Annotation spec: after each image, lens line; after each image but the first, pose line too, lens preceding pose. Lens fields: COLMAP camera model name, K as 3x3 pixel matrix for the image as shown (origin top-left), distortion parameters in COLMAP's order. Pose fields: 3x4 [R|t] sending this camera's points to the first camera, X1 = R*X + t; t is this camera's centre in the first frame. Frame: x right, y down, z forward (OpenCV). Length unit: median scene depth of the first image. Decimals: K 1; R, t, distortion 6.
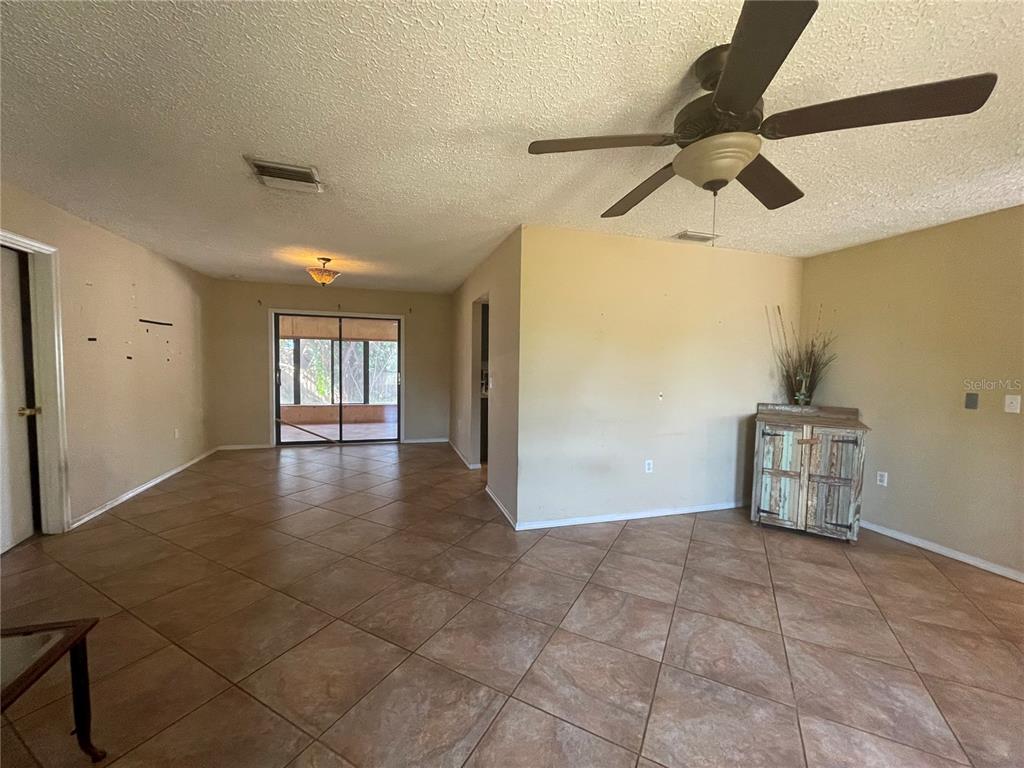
lens RADIAL K [[412.8, 0, 512.0], [0, 412.8, 384.0], [0, 0, 1]] dist [-0.001636, -0.000514]
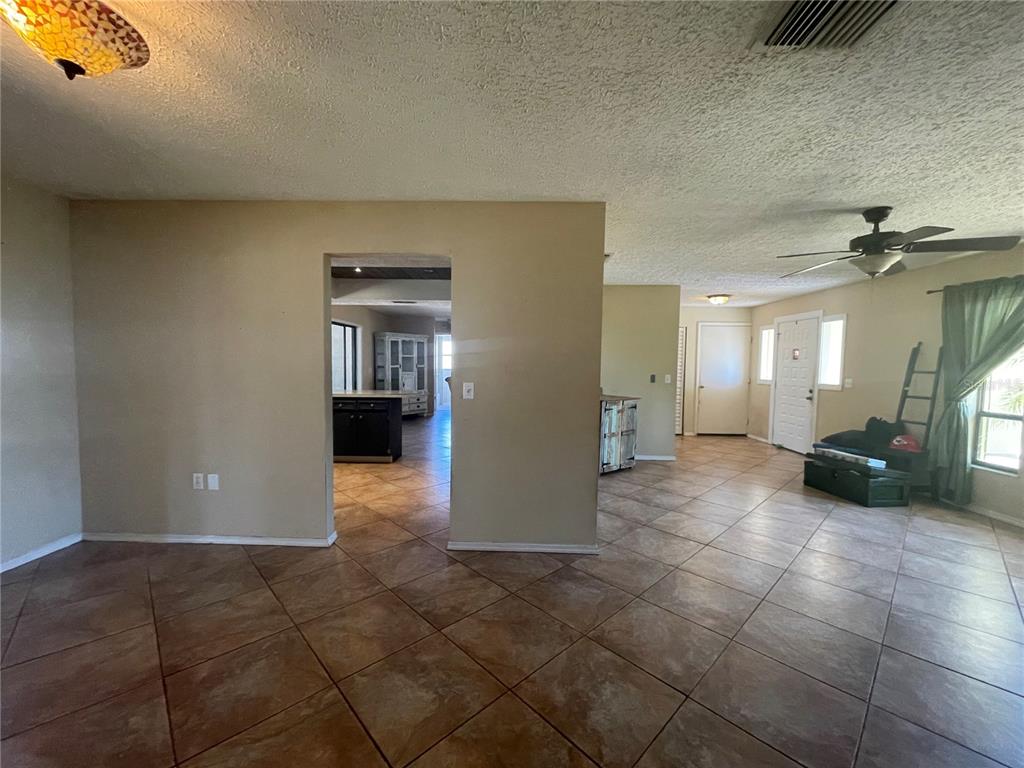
lens RADIAL K [[412.8, 0, 512.0], [0, 412.8, 384.0], [0, 0, 1]] dist [-0.001636, -0.000514]
pose [[0.309703, -0.064958, 0.948612, -0.858492], [0.042066, 0.997623, 0.054581, -0.061260], [-0.949902, 0.023001, 0.311699, 0.893415]]
